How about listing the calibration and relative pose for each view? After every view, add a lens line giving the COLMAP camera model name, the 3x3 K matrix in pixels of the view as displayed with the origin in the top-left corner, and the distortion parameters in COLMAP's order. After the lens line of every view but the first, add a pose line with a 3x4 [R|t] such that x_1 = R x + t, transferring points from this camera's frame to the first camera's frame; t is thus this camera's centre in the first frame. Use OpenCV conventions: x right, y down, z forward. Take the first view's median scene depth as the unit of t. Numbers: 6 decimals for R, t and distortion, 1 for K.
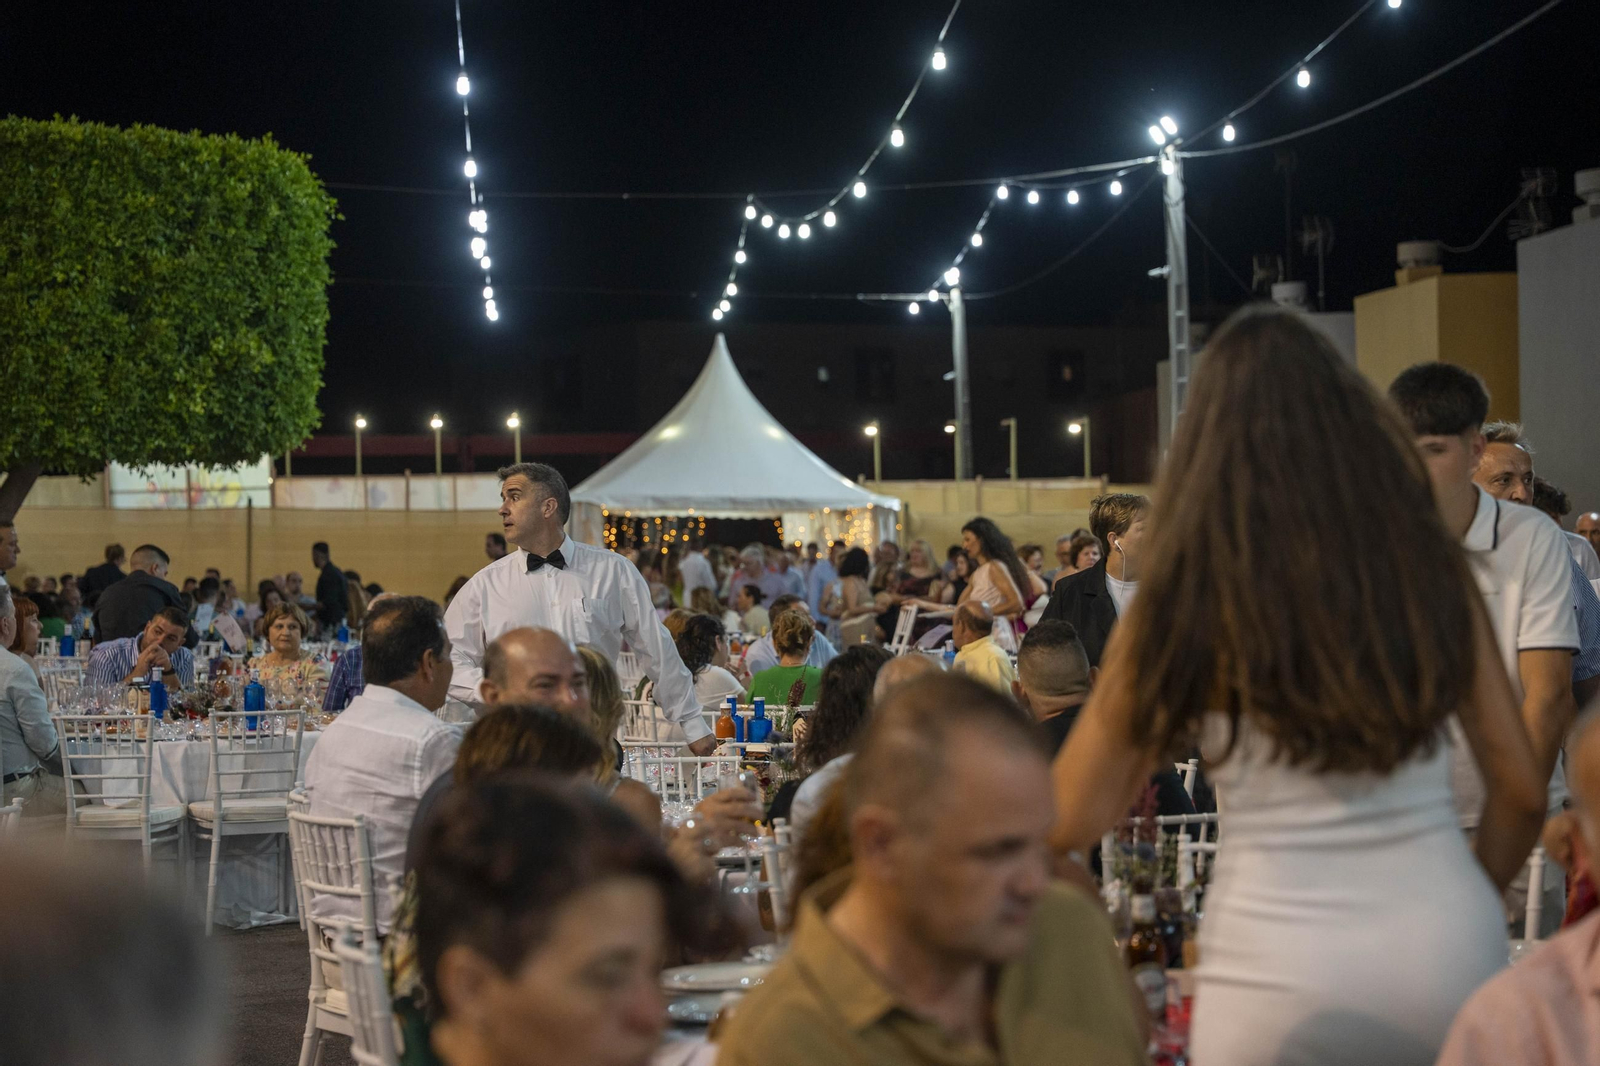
lens RADIAL K [[3205.8, 0, 785.5], [0, 3205.8, 538.6], [0, 0, 1]] dist [0.465436, 0.000000]
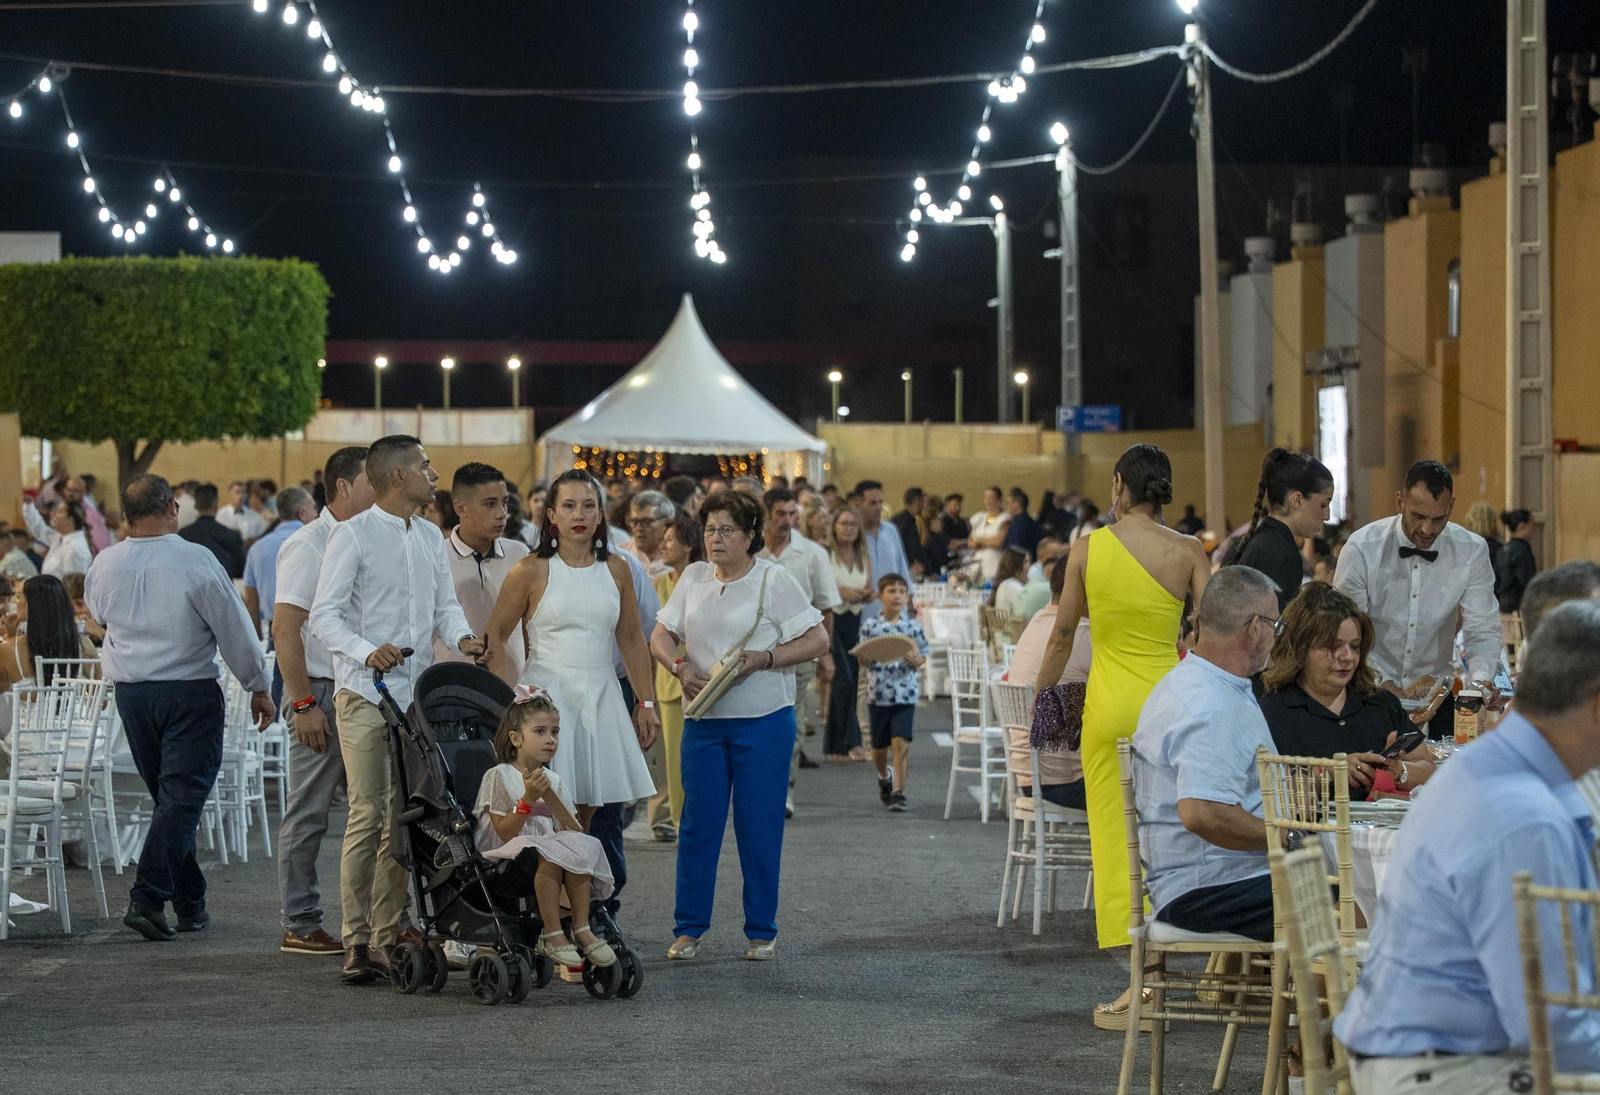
lens RADIAL K [[5646.0, 0, 799.8], [0, 5646.0, 550.5], [0, 0, 1]] dist [0.375979, 0.000000]
pose [[0.996997, 0.021466, -0.074405, 0.356950], [-0.019806, 0.999540, 0.022981, -0.040263], [0.074864, -0.021438, 0.996963, -2.103526]]
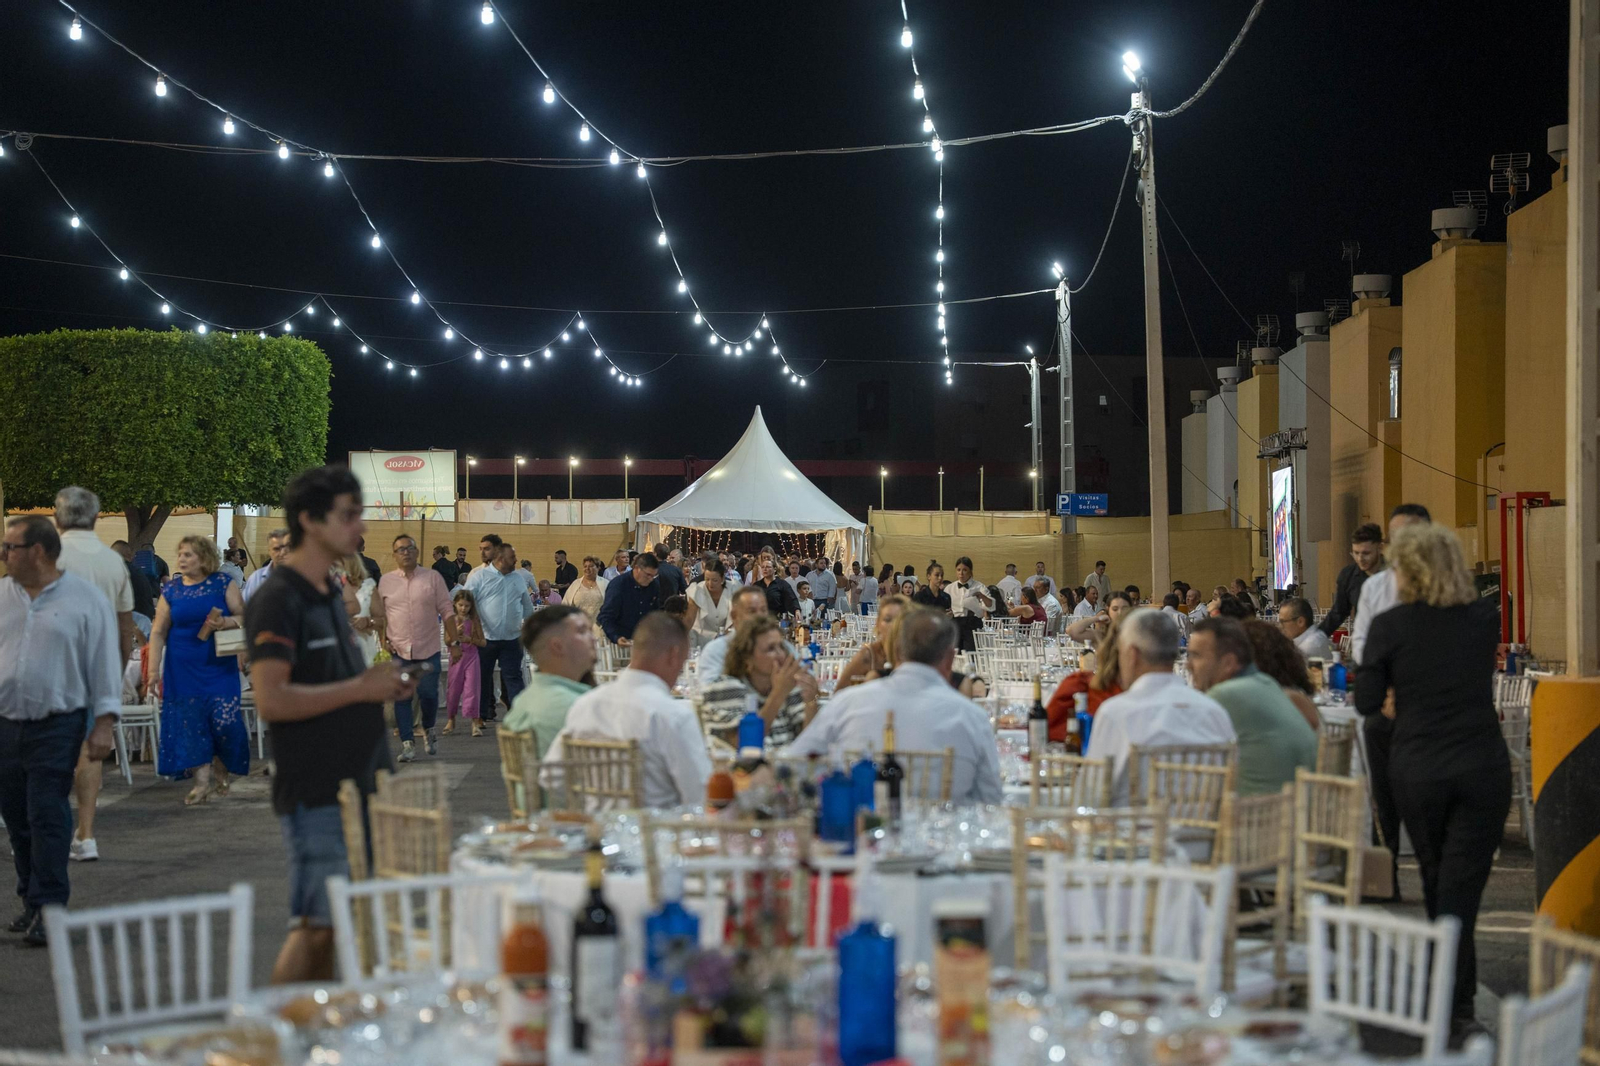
lens RADIAL K [[3205.8, 0, 845.3], [0, 3205.8, 525.4], [0, 0, 1]] dist [0.465436, 0.000000]
pose [[0.992520, 0.020488, -0.120351, 0.392587], [-0.021015, 0.999774, -0.003111, -0.013862], [0.120260, 0.005617, 0.992726, -0.832753]]
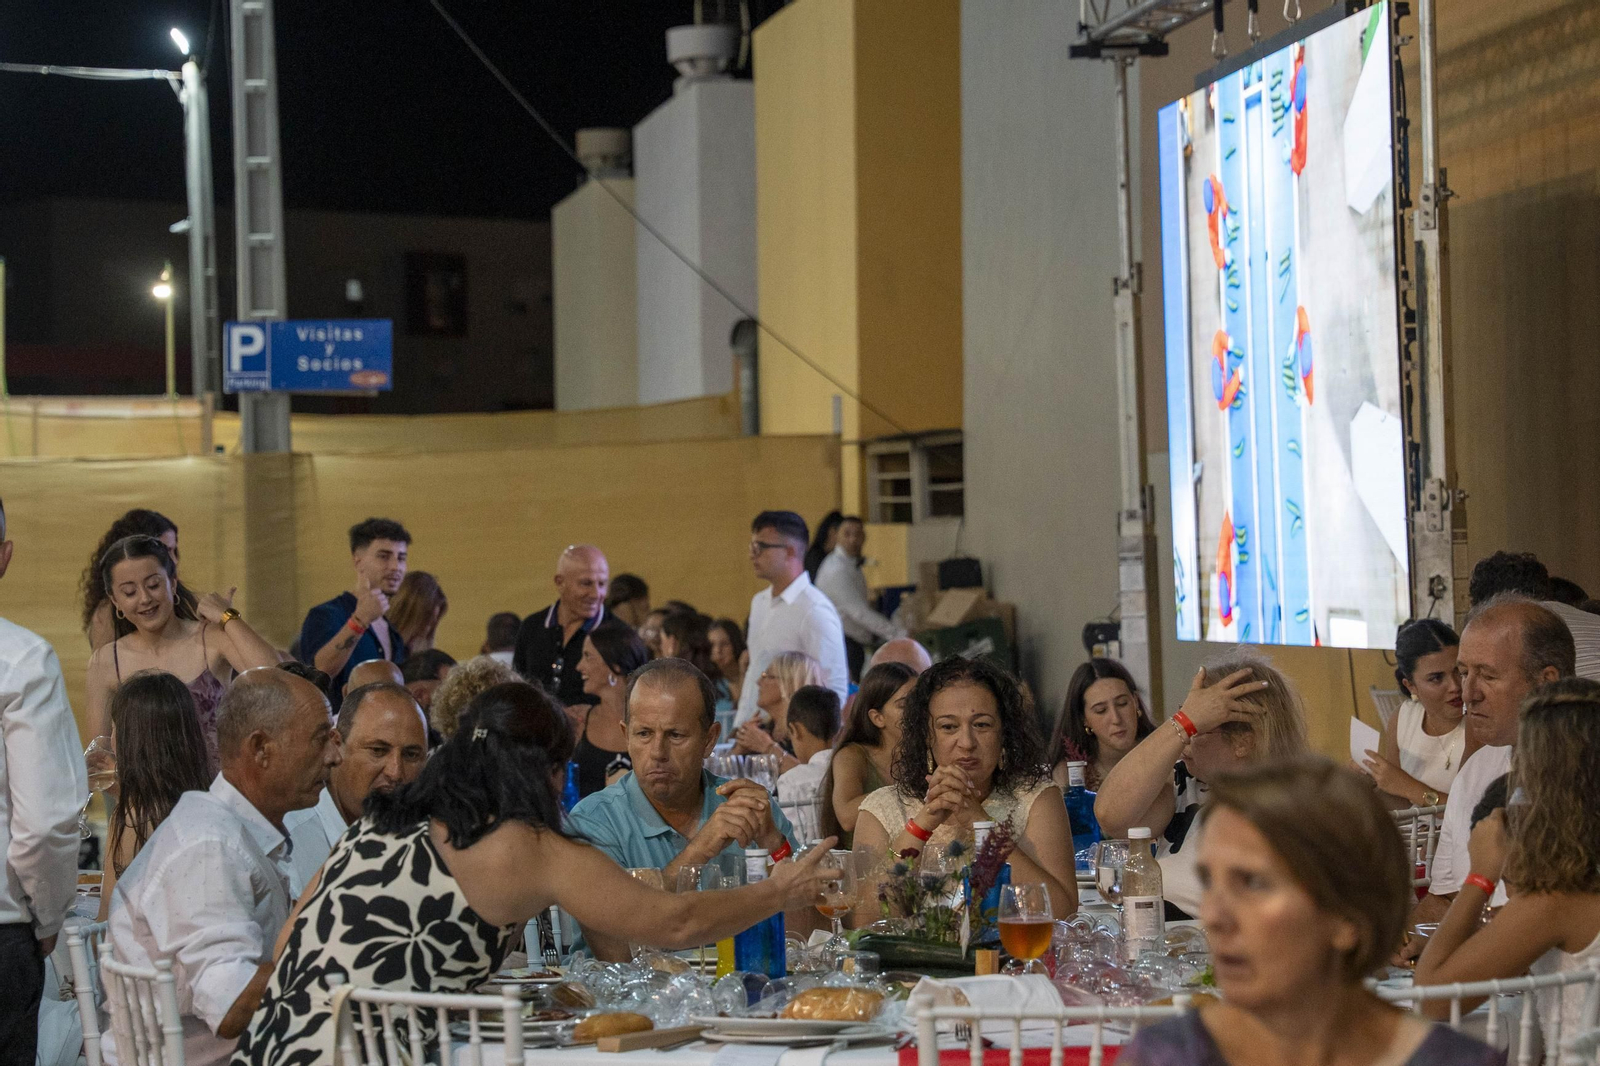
lens RADIAL K [[4490.4, 0, 802.1], [0, 4490.4, 523.0], [0, 0, 1]] dist [0.393884, 0.000000]
pose [[0.998094, 0.013106, 0.060307, 0.319071], [-0.012532, 0.999873, -0.009882, 0.010090], [-0.060429, 0.009107, 0.998131, 0.769618]]
